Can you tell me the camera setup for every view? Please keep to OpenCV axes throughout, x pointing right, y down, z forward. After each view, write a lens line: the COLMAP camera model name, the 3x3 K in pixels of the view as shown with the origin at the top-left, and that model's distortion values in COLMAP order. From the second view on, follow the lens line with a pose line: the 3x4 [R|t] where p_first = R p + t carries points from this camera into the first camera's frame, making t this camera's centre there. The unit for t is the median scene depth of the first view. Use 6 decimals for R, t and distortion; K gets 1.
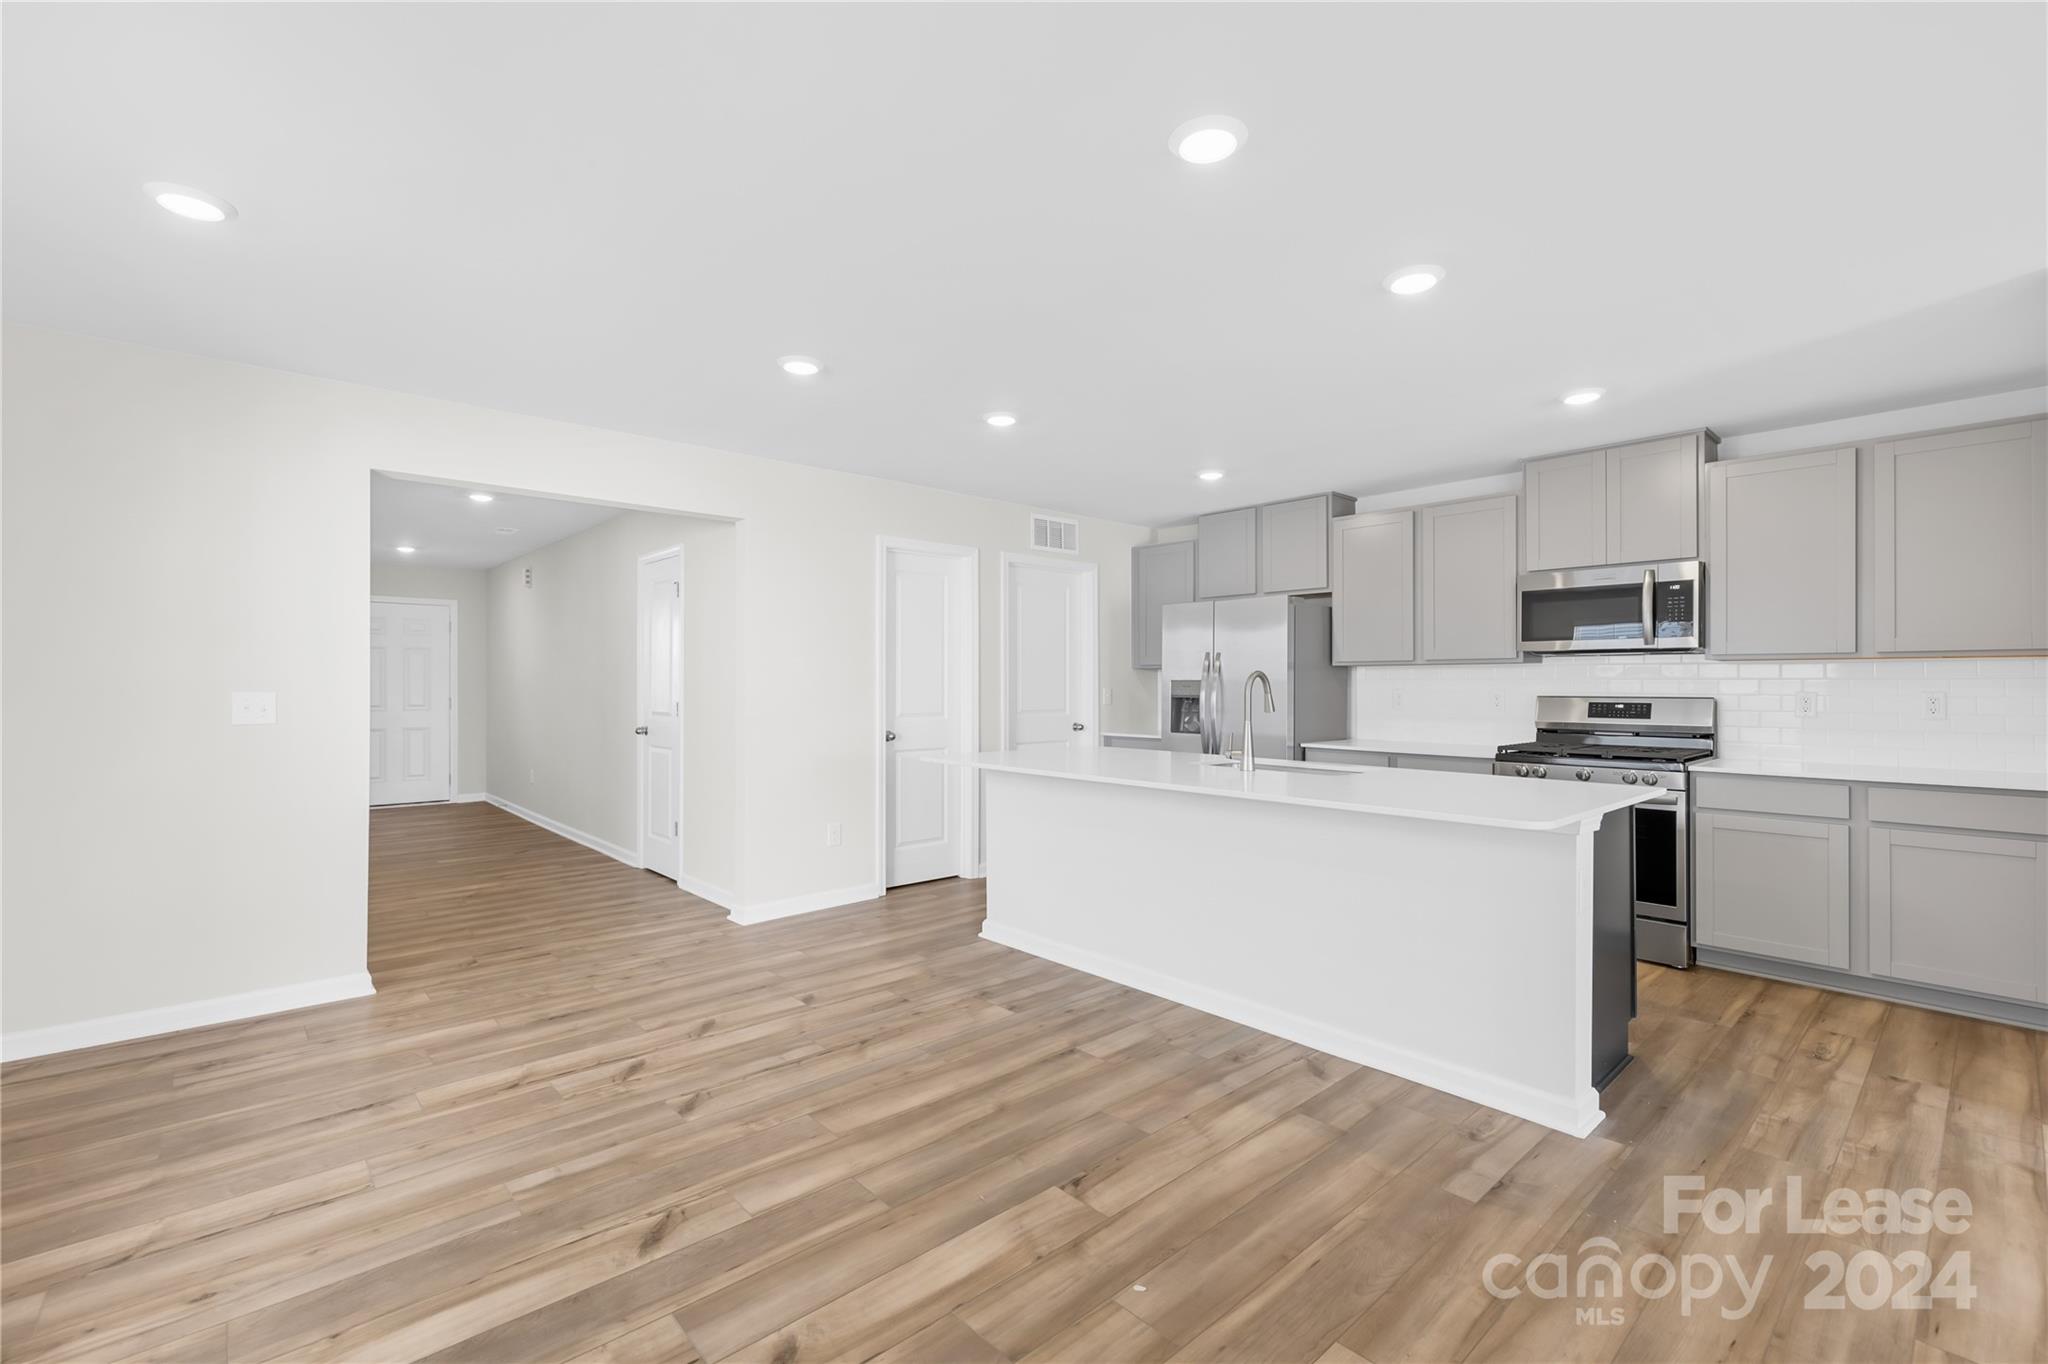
lens RADIAL K [[859.5, 0, 1071.8], [0, 859.5, 687.3], [0, 0, 1]] dist [-0.000886, -0.000268]
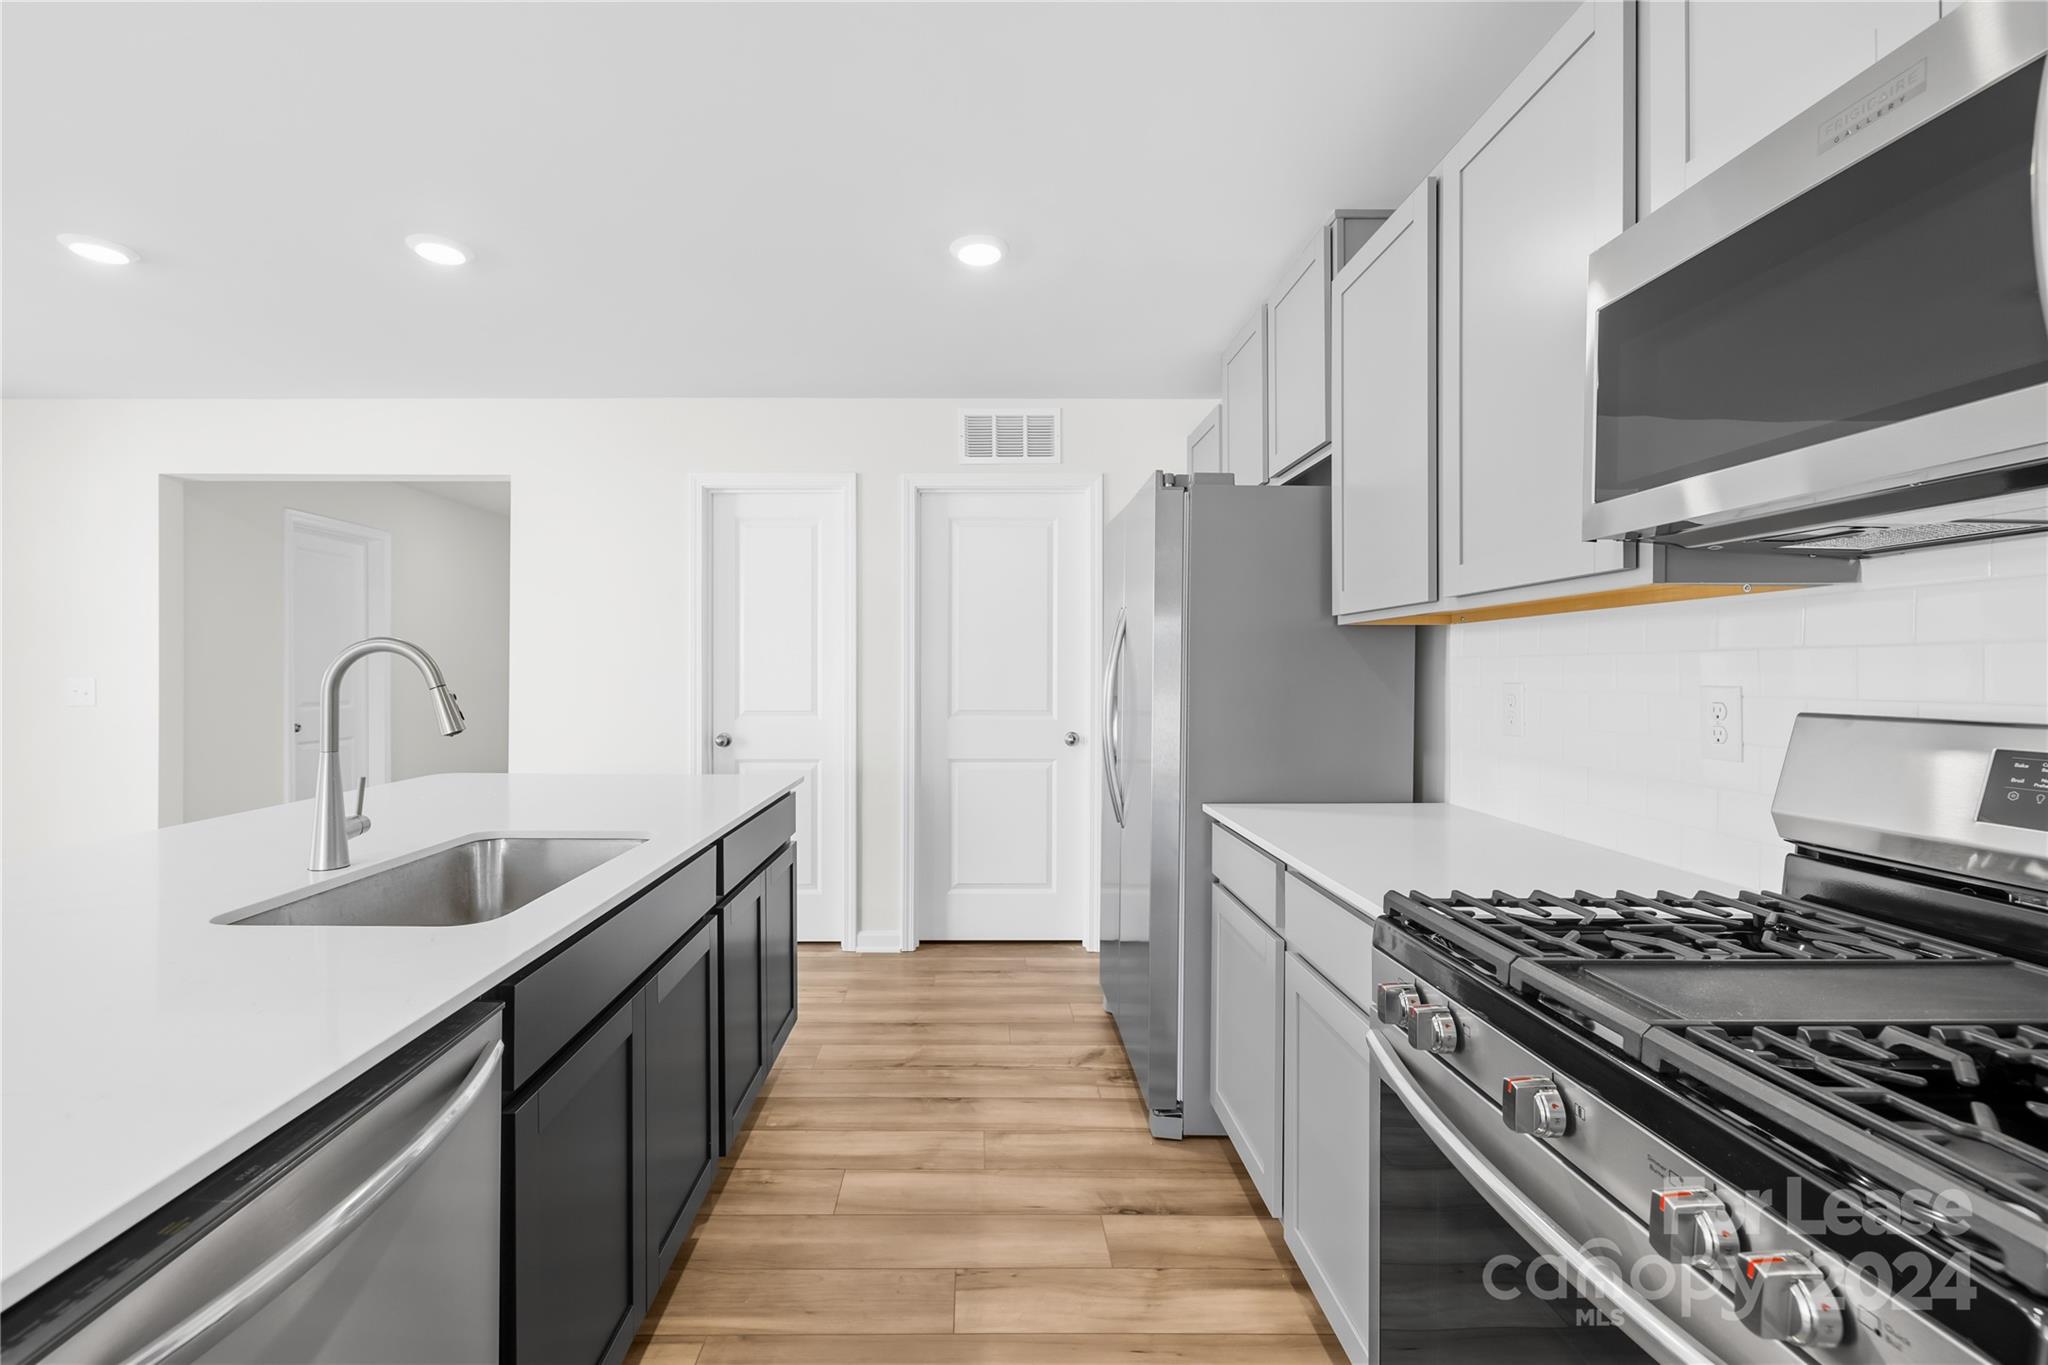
lens RADIAL K [[893.3, 0, 1024.0], [0, 893.3, 682.5], [0, 0, 1]] dist [0.002641, 0.000112]
pose [[0.760615, 0.007125, -0.649164, 0.685690], [-0.001726, 0.999958, 0.008954, -0.002148], [0.649201, -0.005690, 0.760596, 0.820182]]
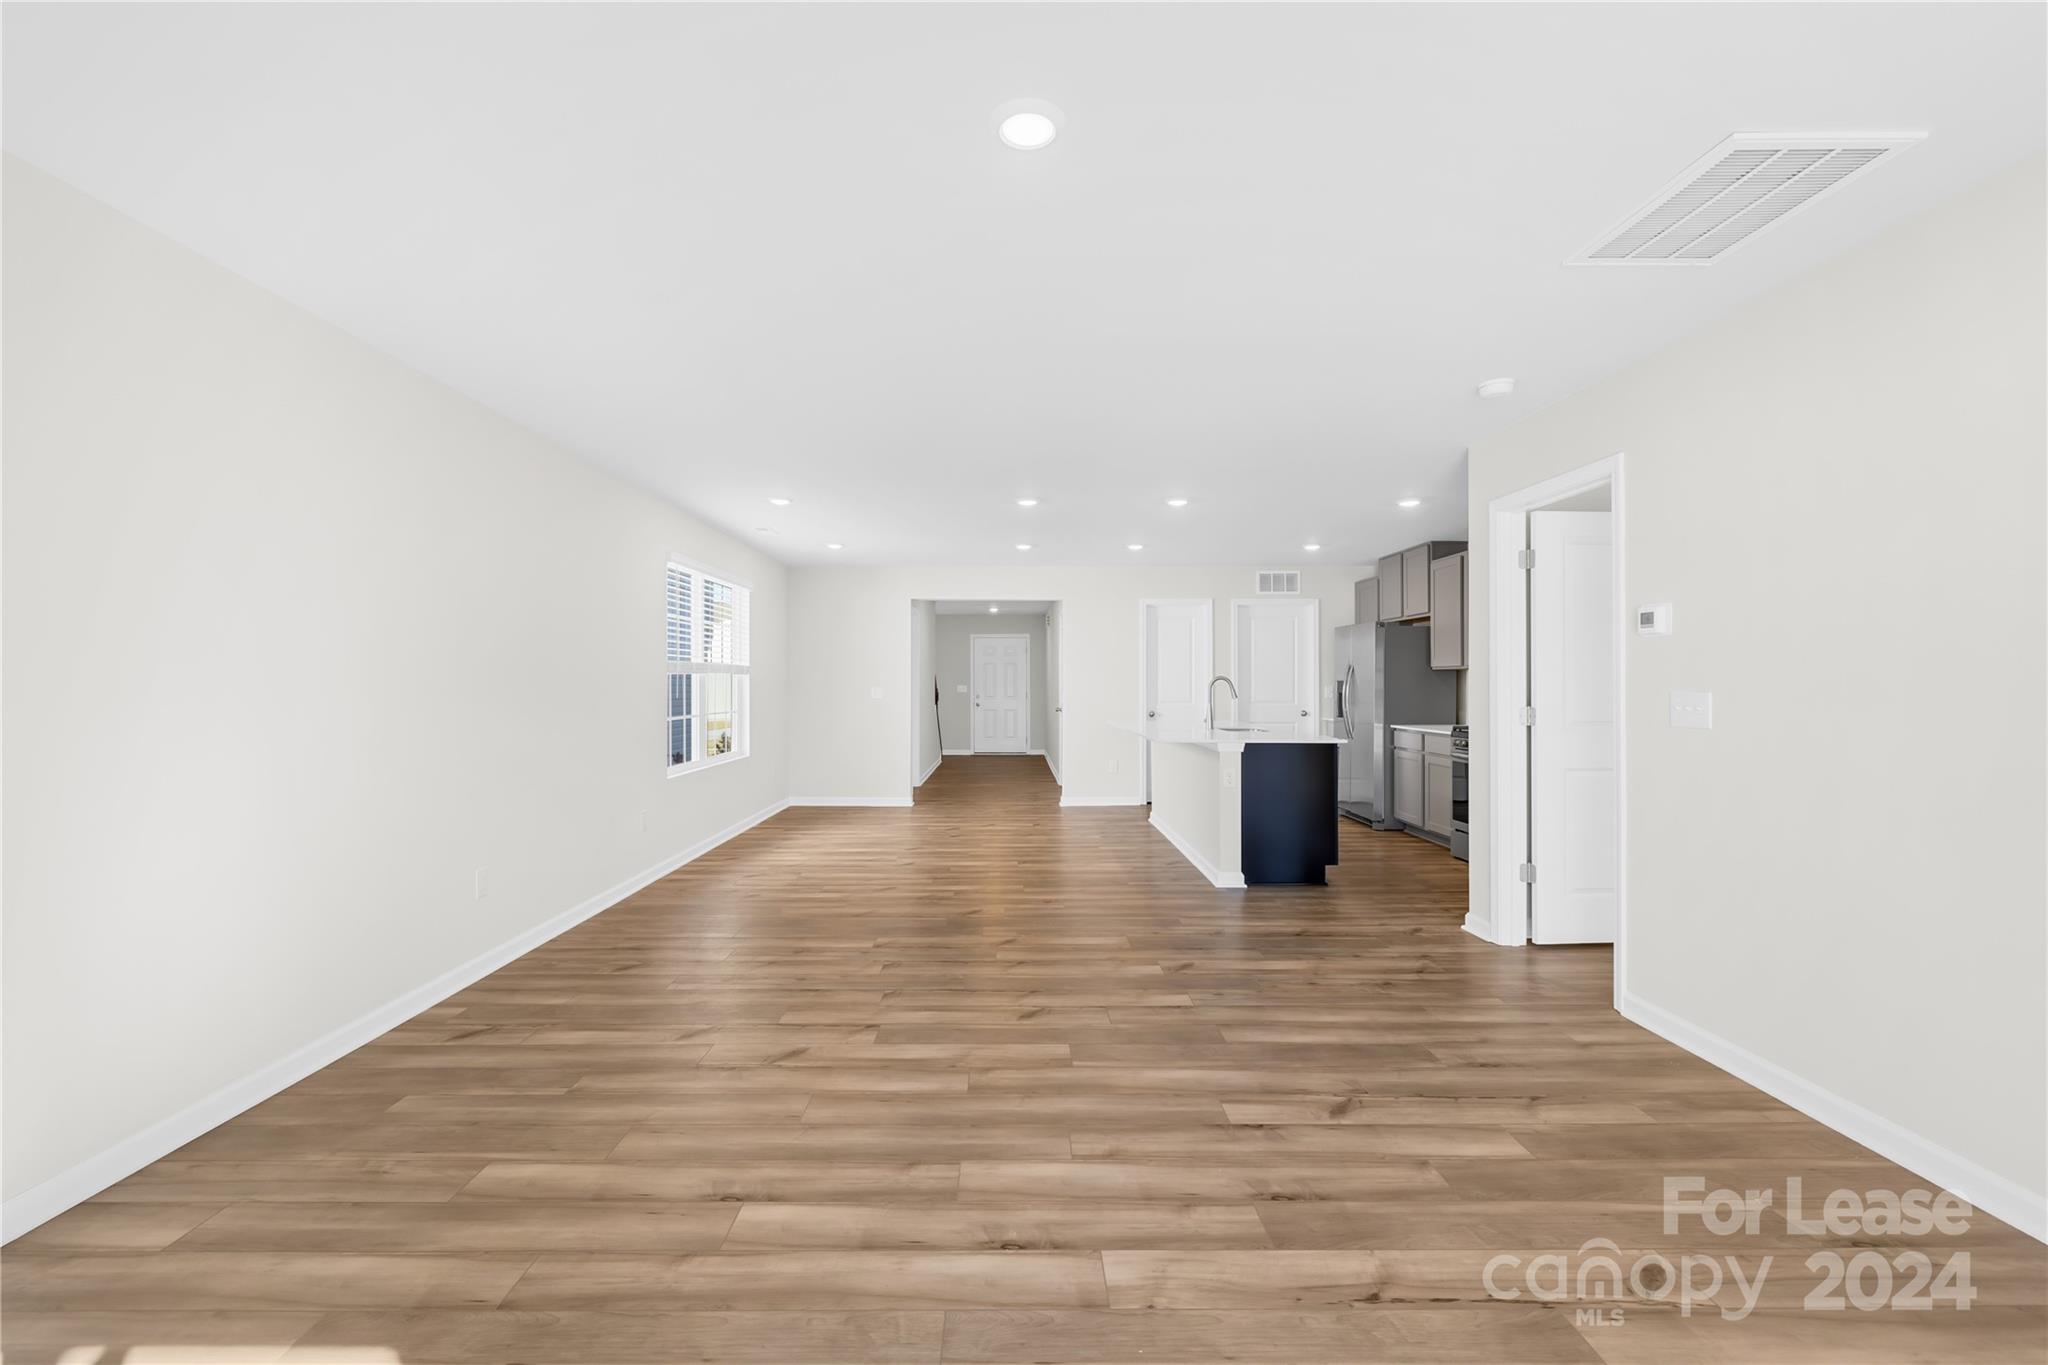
lens RADIAL K [[893.3, 0, 1024.0], [0, 893.3, 682.5], [0, 0, 1]] dist [0.002641, 0.000112]
pose [[0.725817, 0.000076, -0.687888, 1.165004], [-0.000278, 1.000000, -0.000182, -0.008749], [0.687888, 0.000323, 0.725817, -0.660454]]
